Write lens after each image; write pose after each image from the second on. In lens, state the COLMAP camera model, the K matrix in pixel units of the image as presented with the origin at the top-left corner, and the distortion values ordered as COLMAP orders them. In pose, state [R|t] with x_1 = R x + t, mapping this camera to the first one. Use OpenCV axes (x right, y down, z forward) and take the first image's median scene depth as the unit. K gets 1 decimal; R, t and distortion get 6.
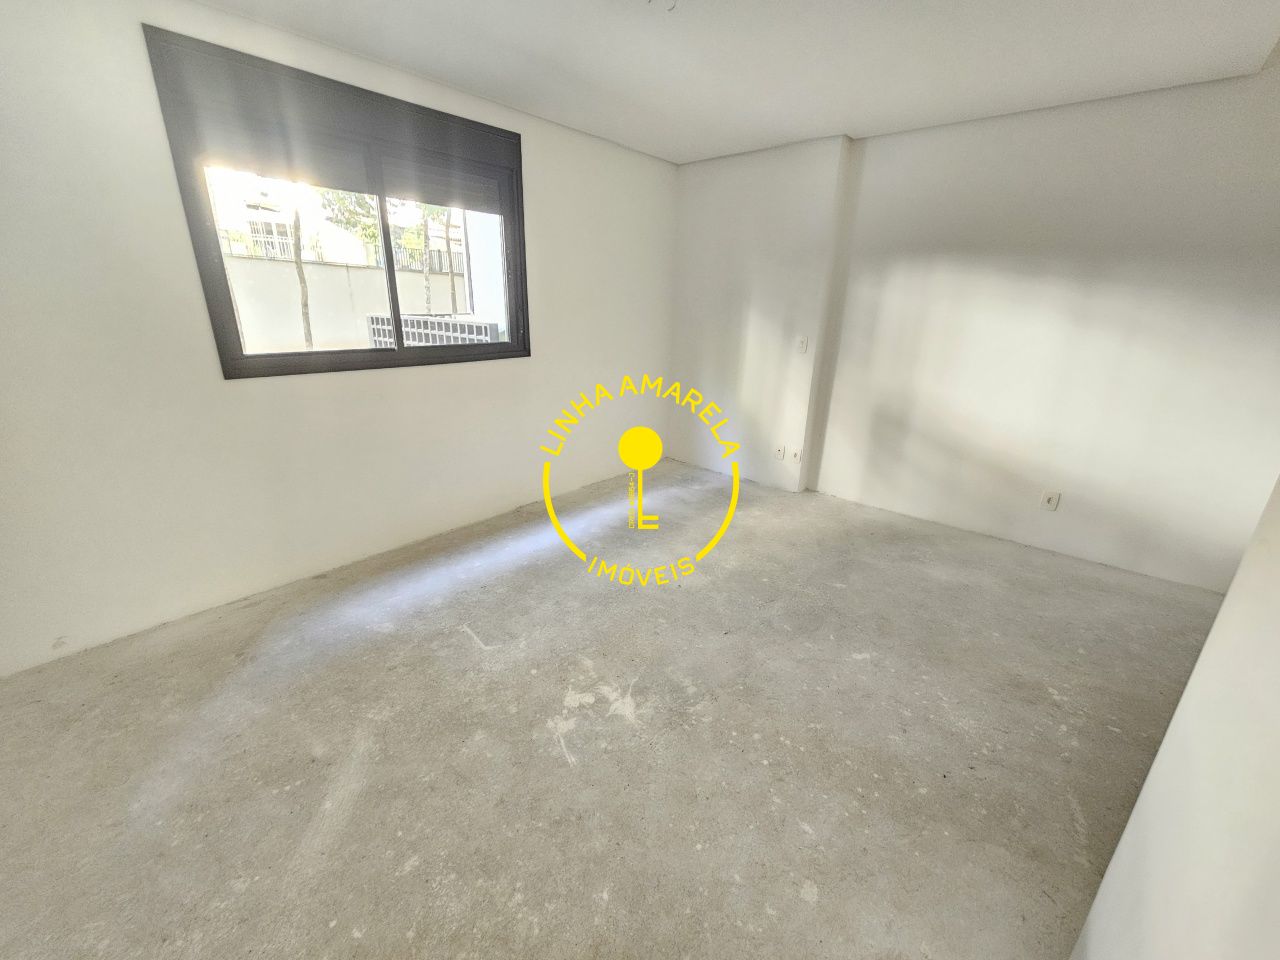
lens RADIAL K [[527.4, 0, 640.3], [0, 527.4, 480.1], [0, 0, 1]] dist [0.001736, 0.000421]
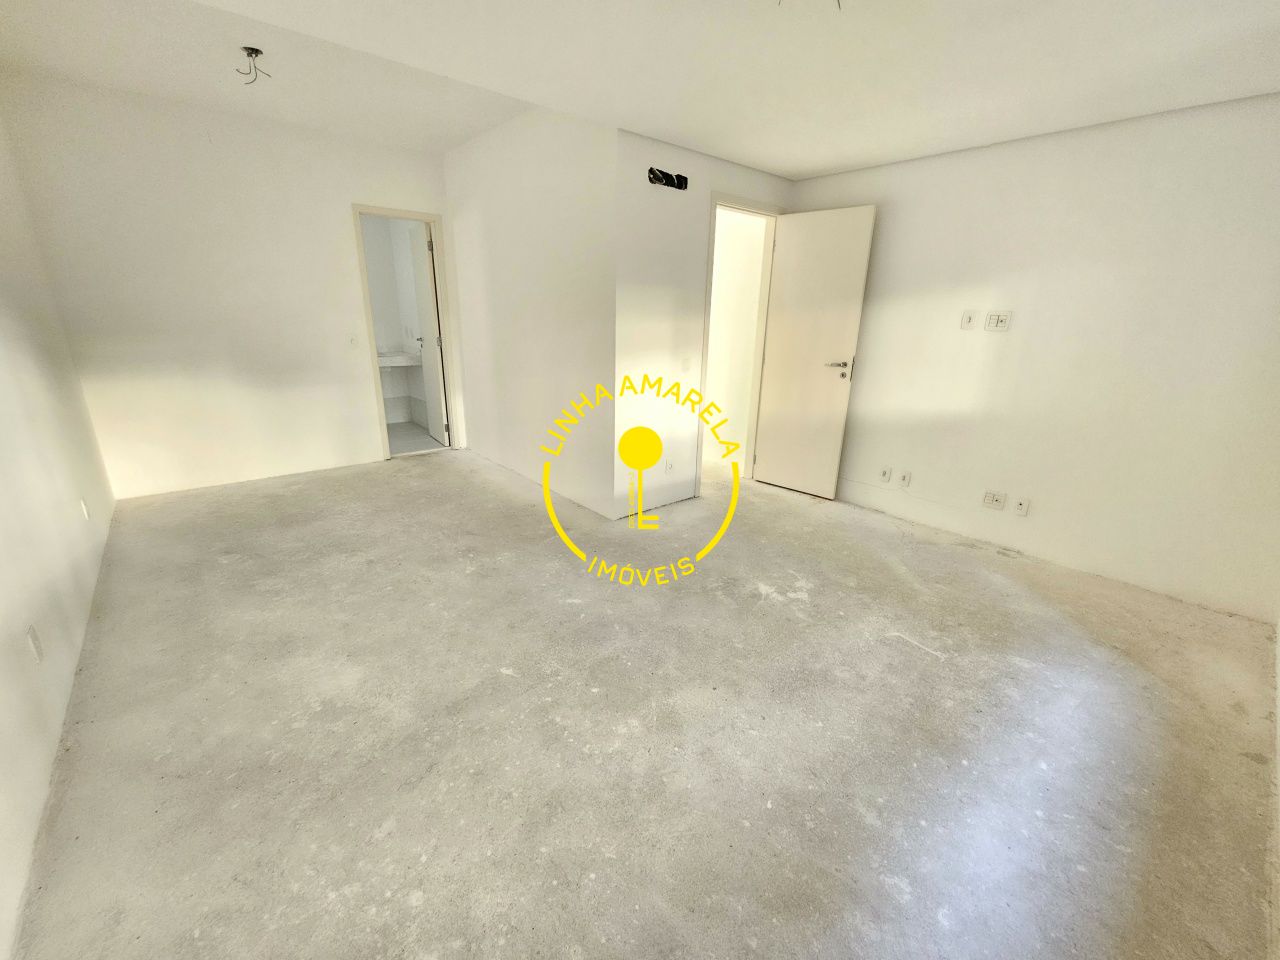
lens RADIAL K [[527.4, 0, 640.4], [0, 527.4, 480.7], [0, 0, 1]] dist [0.001736, 0.000421]
pose [[-0.987515, -0.091579, 0.128168, 0.137154], [0.002550, 0.804242, 0.594297, -0.620134], [-0.157503, 0.587204, -0.793968, 1.799965]]
